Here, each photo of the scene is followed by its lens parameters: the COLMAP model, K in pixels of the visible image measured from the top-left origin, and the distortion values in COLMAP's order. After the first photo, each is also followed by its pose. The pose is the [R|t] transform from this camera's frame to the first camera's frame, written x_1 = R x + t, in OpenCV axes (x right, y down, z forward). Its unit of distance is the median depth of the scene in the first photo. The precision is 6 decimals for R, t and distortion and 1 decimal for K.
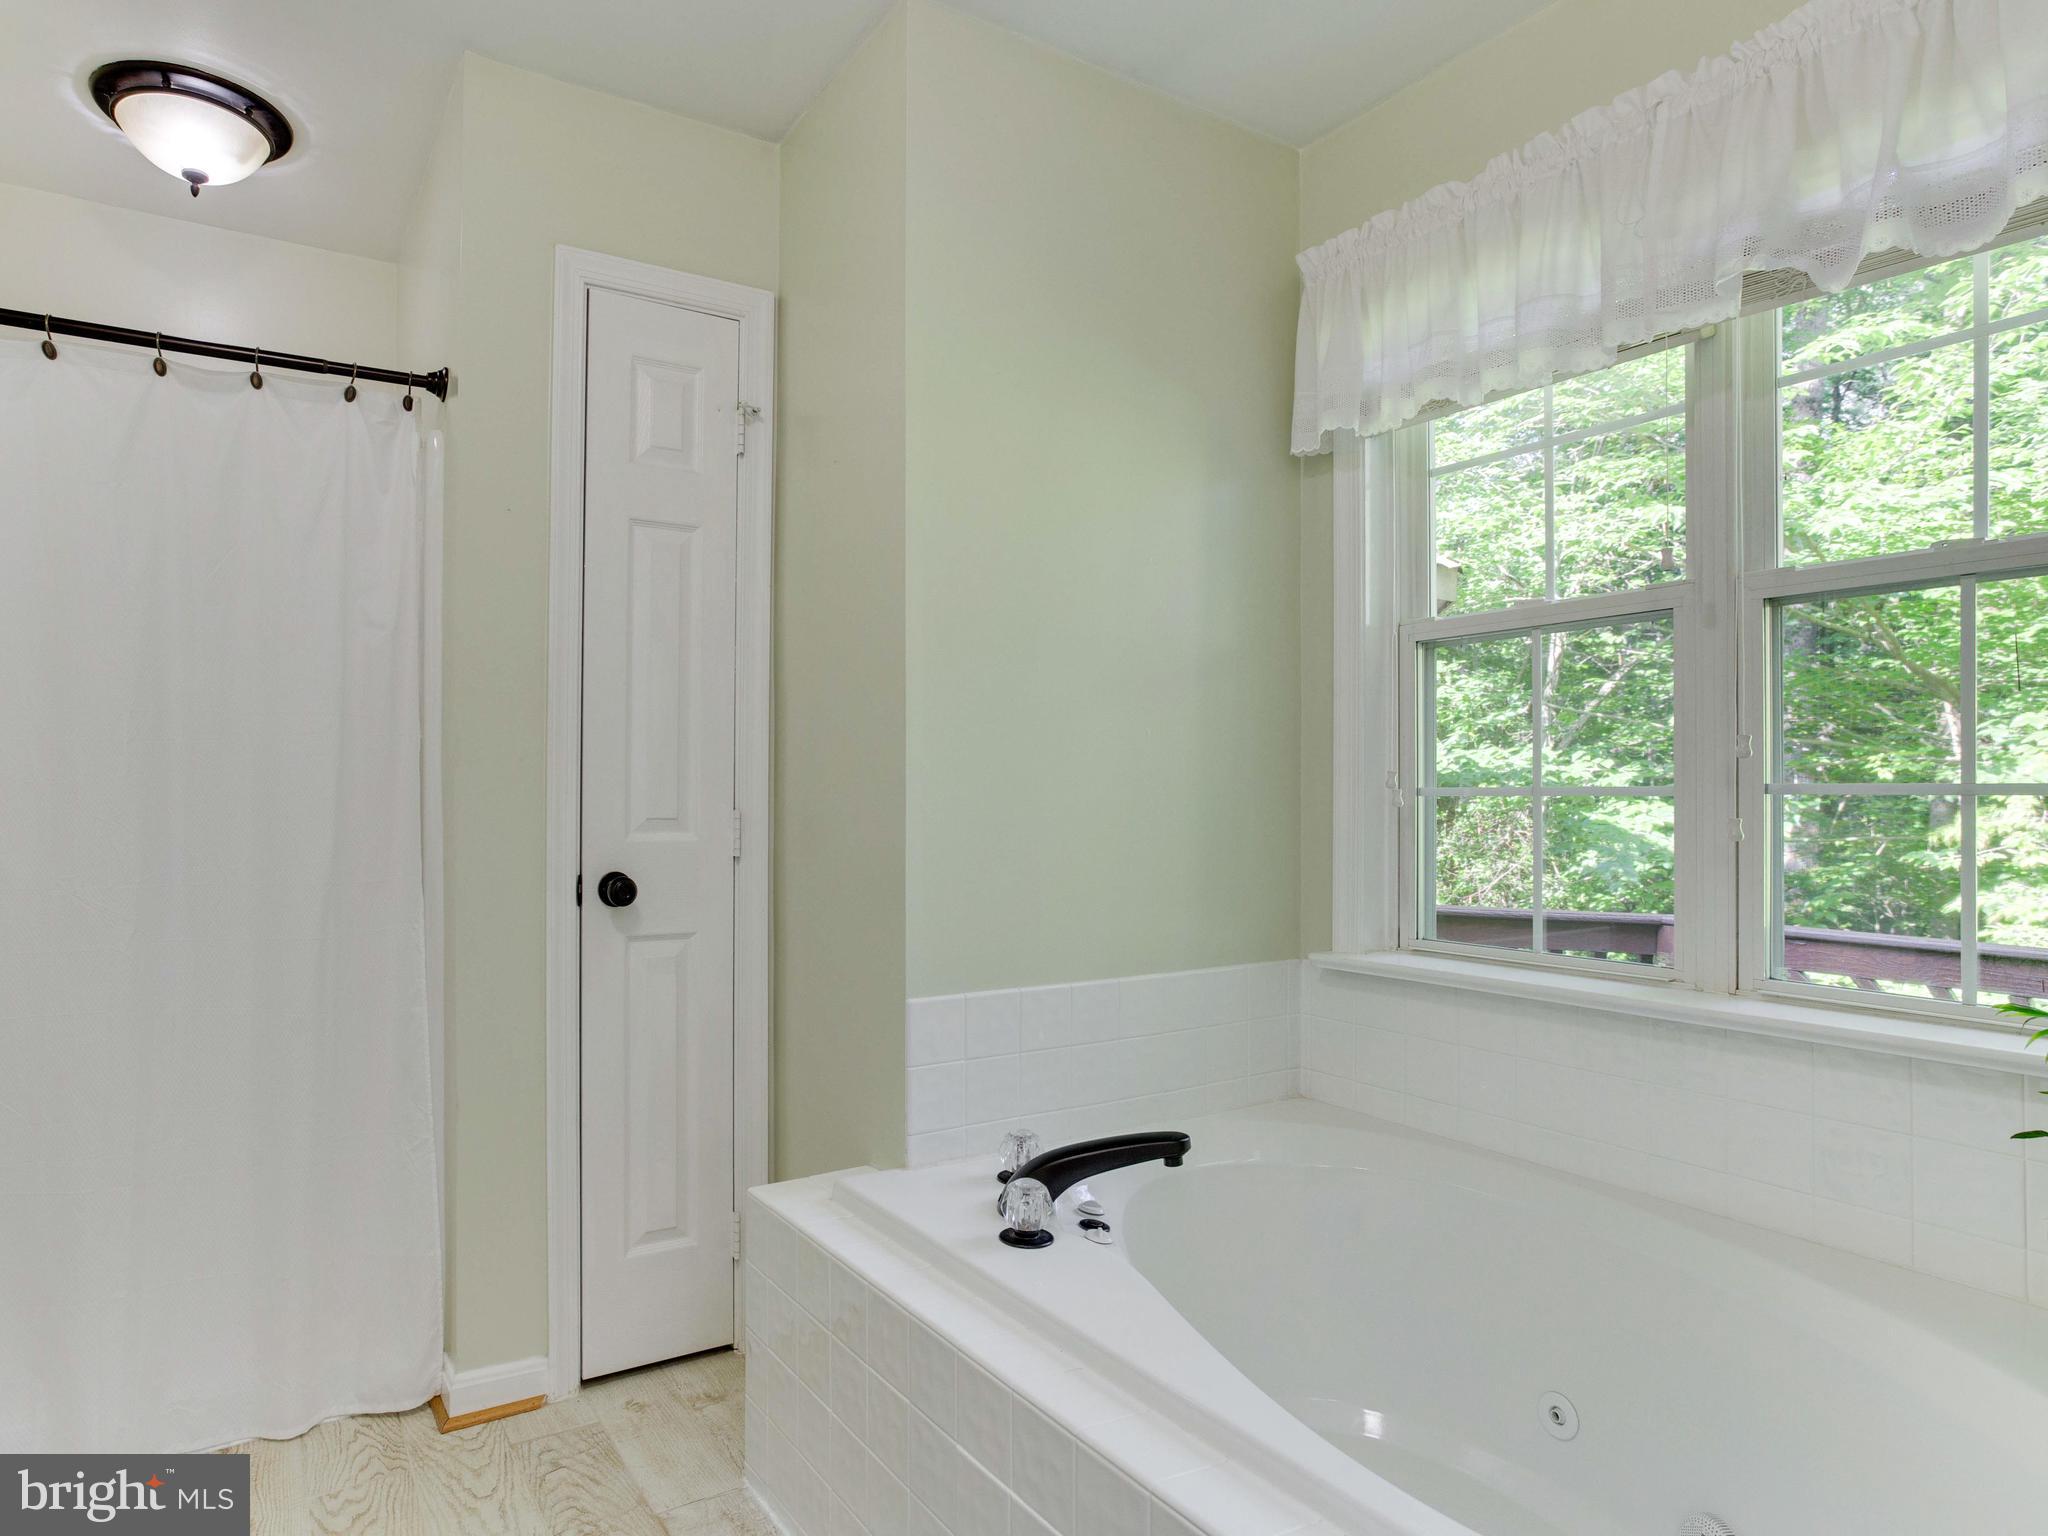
lens RADIAL K [[1310.3, 0, 1025.1], [0, 1310.3, 796.7], [0, 0, 1]] dist [-0.053952, 0.037405]
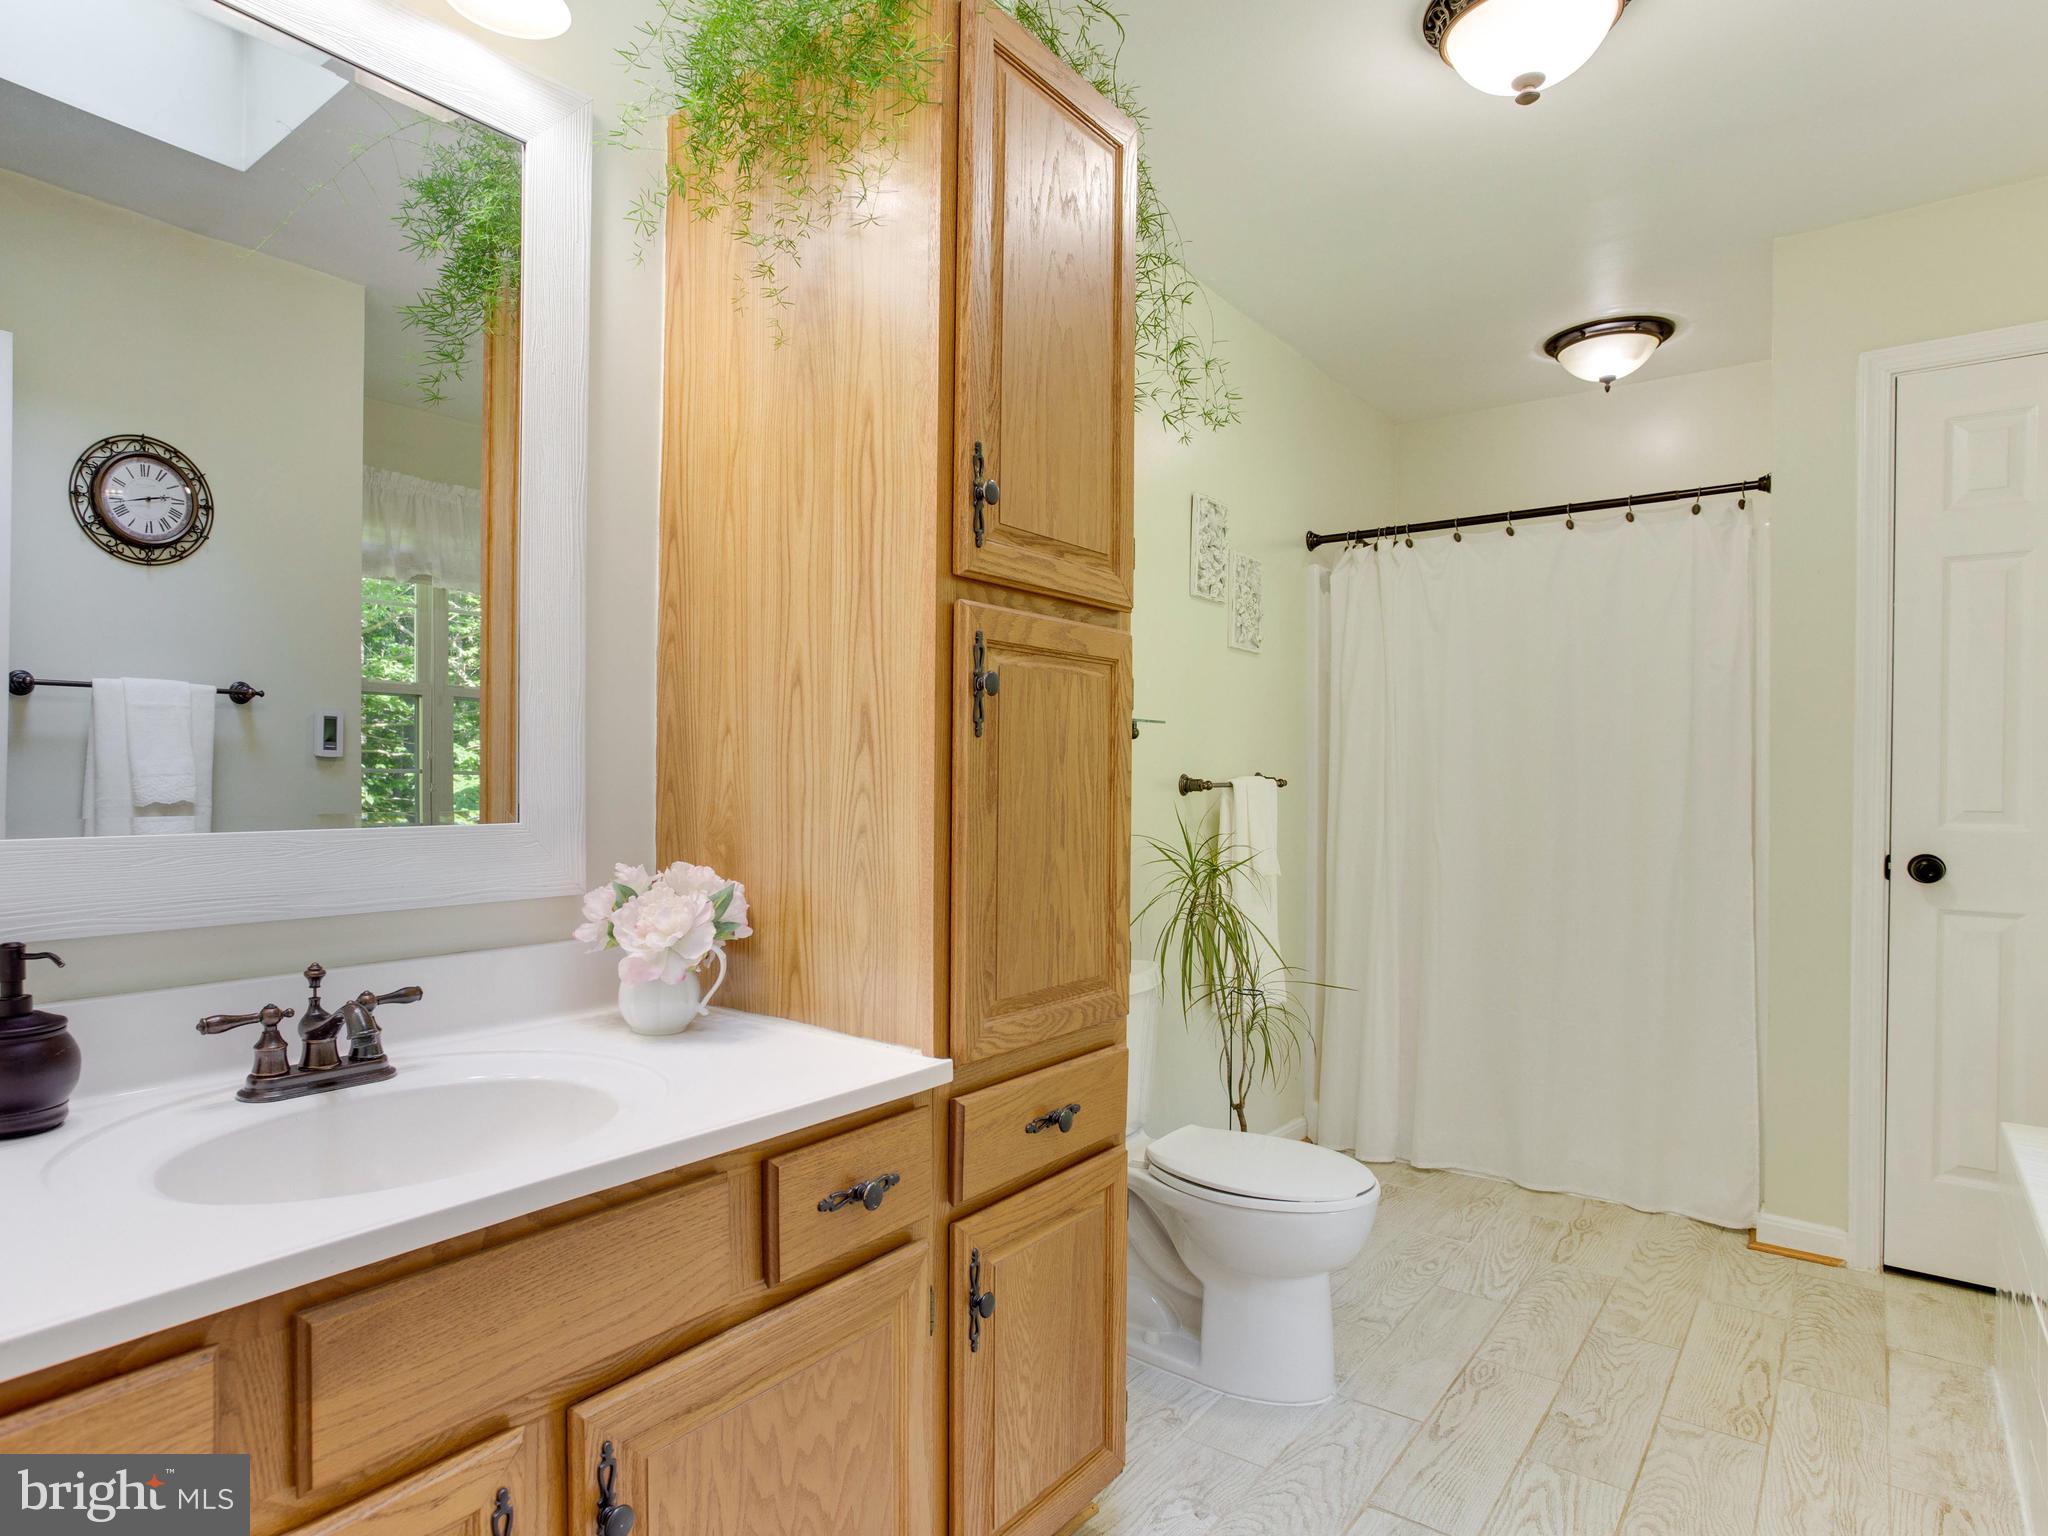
lens RADIAL K [[1142.2, 0, 1024.0], [0, 1142.2, 768.0], [0, 0, 1]] dist [-0.001238, 0.000033]
pose [[0.437508, -0.012063, -0.899134, 0.272819], [-0.007000, 0.999834, -0.016820, 0.001713], [0.899187, 0.013653, 0.437351, -0.210962]]
